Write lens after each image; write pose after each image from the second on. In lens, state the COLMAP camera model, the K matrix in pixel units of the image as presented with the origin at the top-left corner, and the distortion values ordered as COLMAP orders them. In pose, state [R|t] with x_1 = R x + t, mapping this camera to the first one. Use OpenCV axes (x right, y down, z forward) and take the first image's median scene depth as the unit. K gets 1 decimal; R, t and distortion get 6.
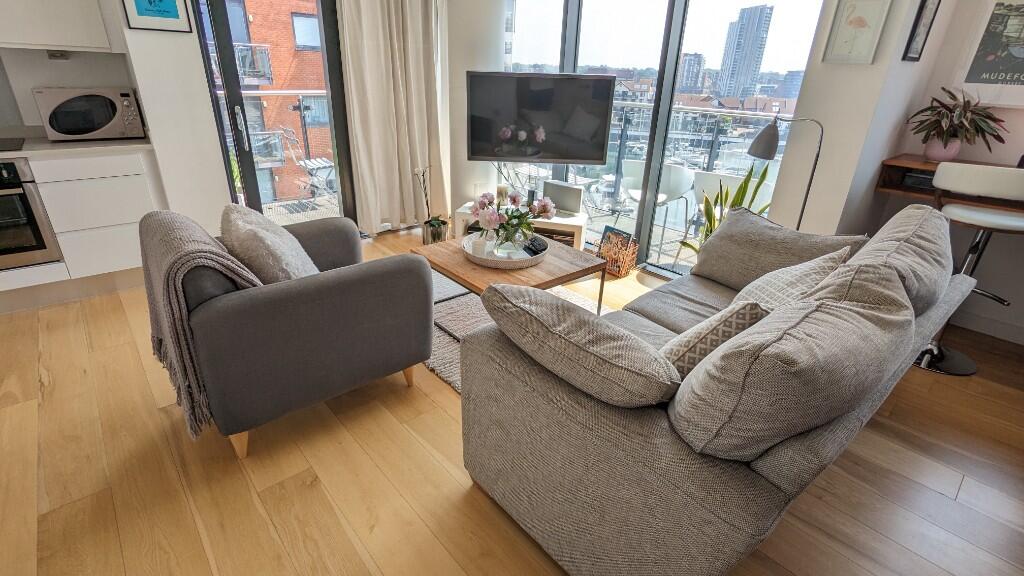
lens RADIAL K [[484.6, 0, 510.0], [0, 484.6, 287.4], [0, 0, 1]] dist [-0.002618, 0.002800]
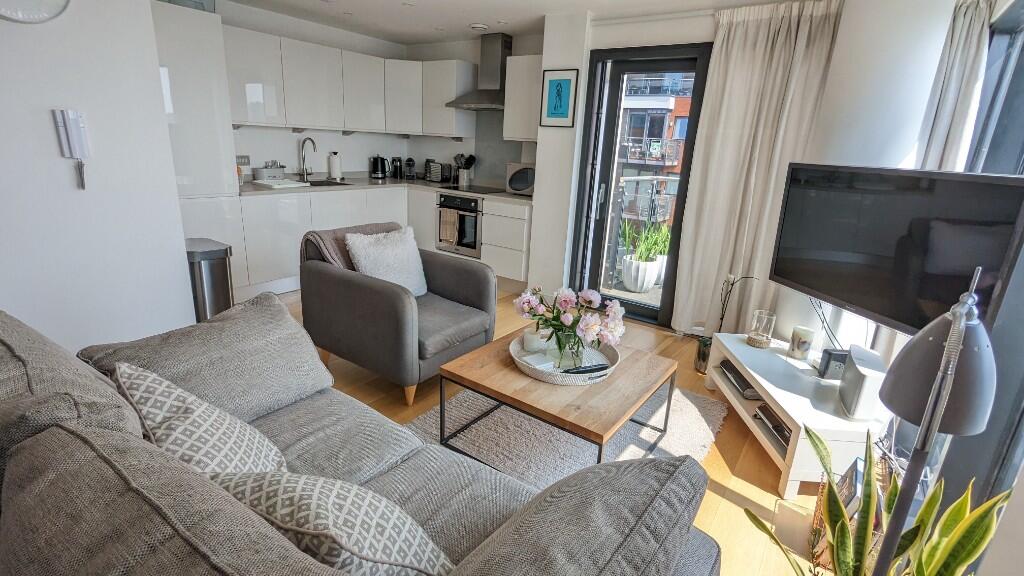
lens RADIAL K [[484.6, 0, 508.2], [0, 484.6, 283.5], [0, 0, 1]] dist [-0.002618, 0.002800]
pose [[0.232773, 0.254961, -0.938516, 0.767864], [-0.442536, 0.887096, 0.131233, -0.278667], [0.866013, 0.384780, 0.319321, 0.678019]]
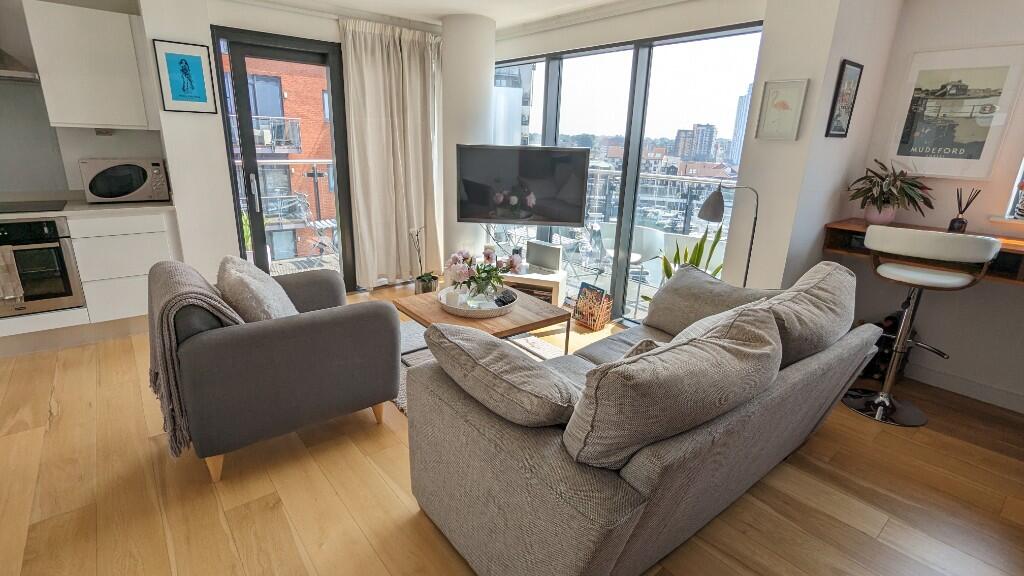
lens RADIAL K [[484.6, 0, 509.6], [0, 484.6, 286.9], [0, 0, 1]] dist [-0.002618, 0.002800]
pose [[0.999286, 0.011041, -0.036141, 0.111403], [-0.015533, 0.991848, -0.126480, 0.030463], [0.034450, 0.126951, 0.991311, -0.094362]]
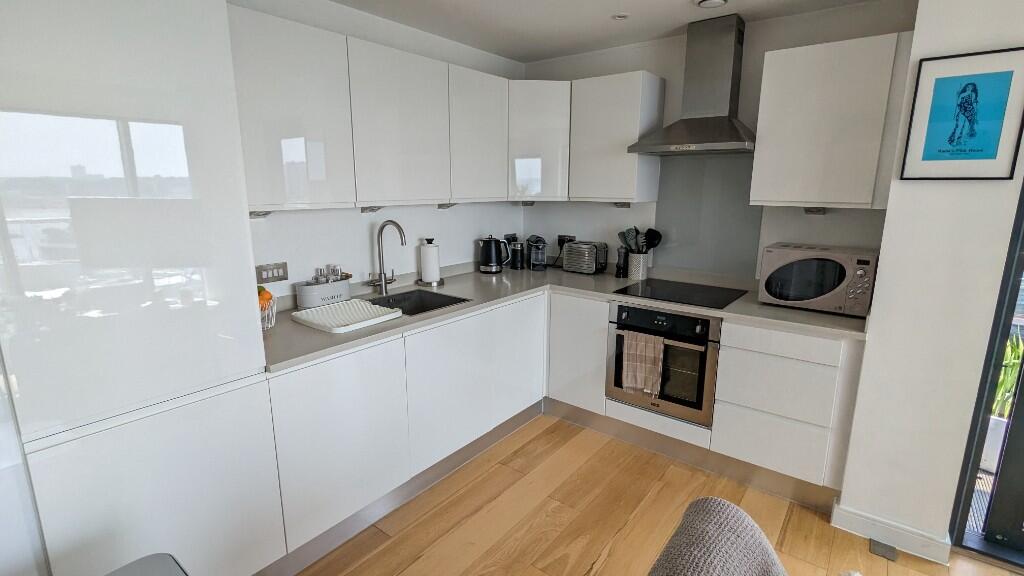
lens RADIAL K [[484.6, 0, 513.5], [0, 484.6, 287.8], [0, 0, 1]] dist [-0.002618, 0.002800]
pose [[0.192202, 0.171267, -0.966295, -0.218617], [-0.399105, 0.913189, 0.082470, -0.251237], [0.896534, 0.369802, 0.243870, 0.431233]]
